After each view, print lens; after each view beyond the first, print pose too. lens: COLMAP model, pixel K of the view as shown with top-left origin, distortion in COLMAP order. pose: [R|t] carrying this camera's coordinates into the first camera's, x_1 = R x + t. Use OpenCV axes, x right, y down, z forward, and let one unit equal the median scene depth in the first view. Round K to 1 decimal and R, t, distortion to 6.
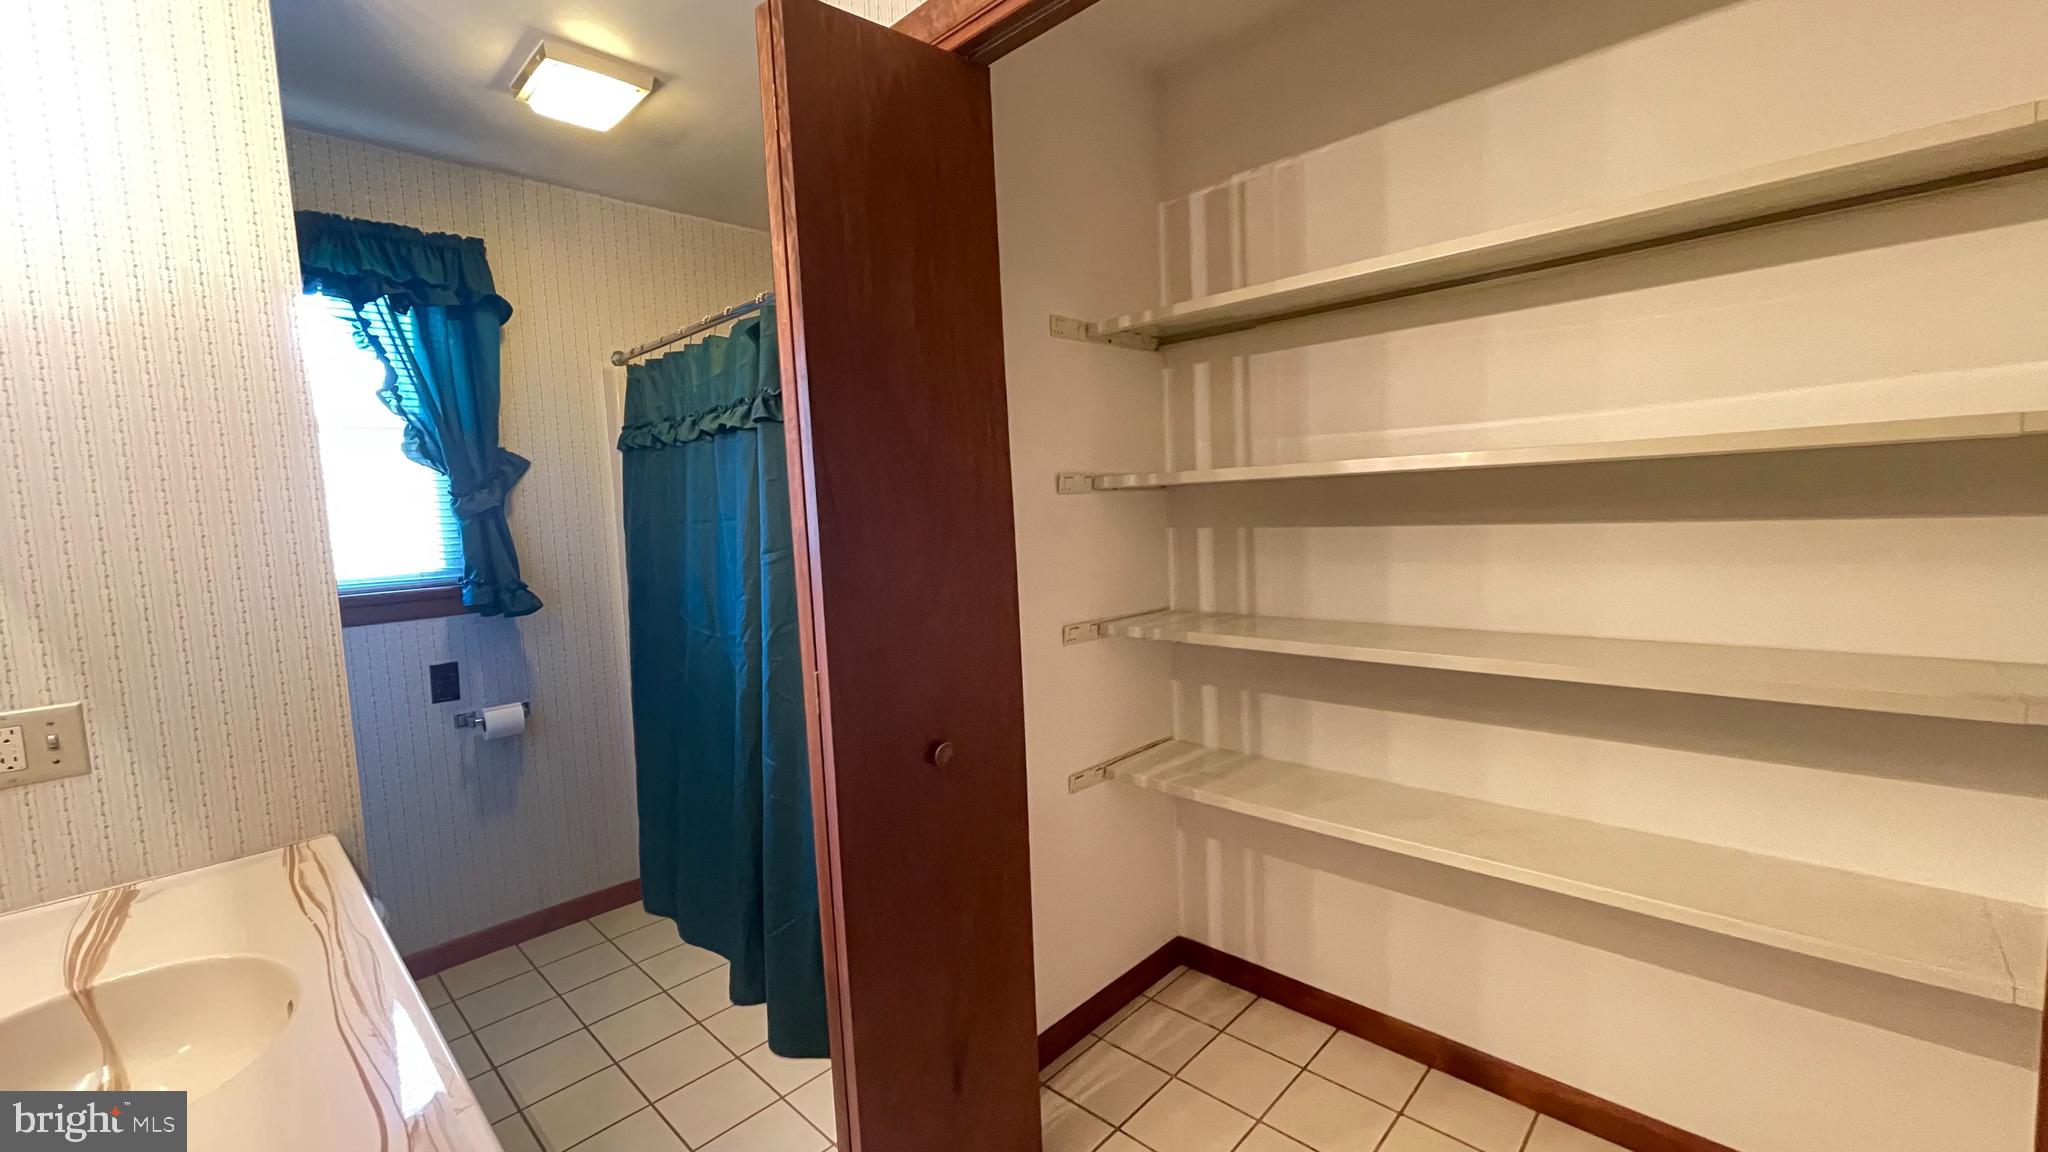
lens RADIAL K [[823.6, 0, 1011.2], [0, 823.6, 576.0], [0, 0, 1]] dist [-0.001636, -0.000540]
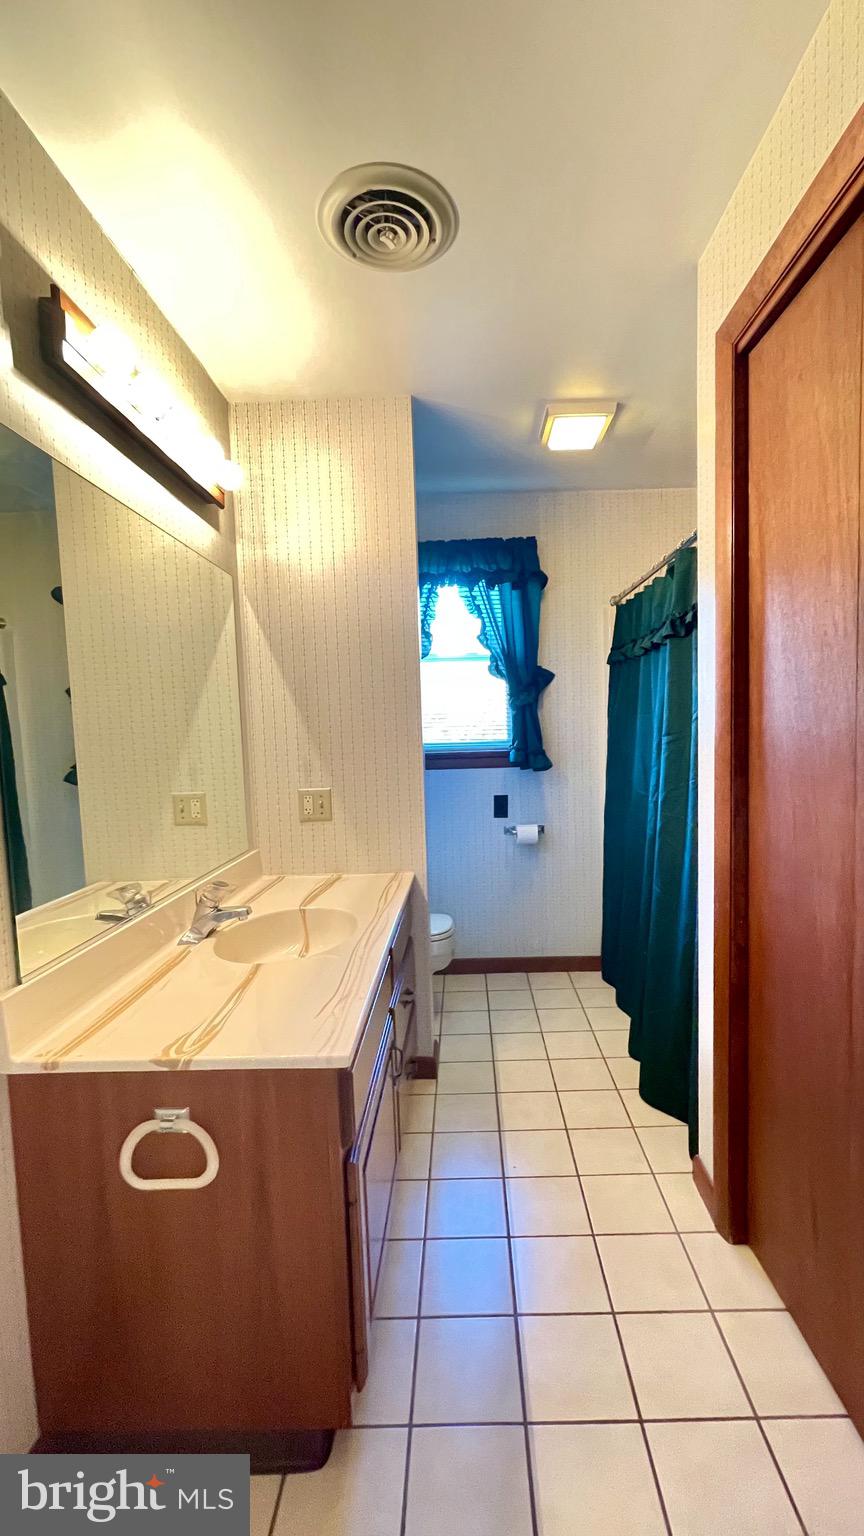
lens RADIAL K [[617.7, 0, 445.5], [0, 617.7, 770.2], [0, 0, 1]] dist [-0.001636, -0.000540]
pose [[0.701526, 0.079107, -0.708240, 0.133046], [-0.066658, 0.996747, 0.045306, 0.005316], [0.709520, 0.015427, 0.704517, 0.024283]]
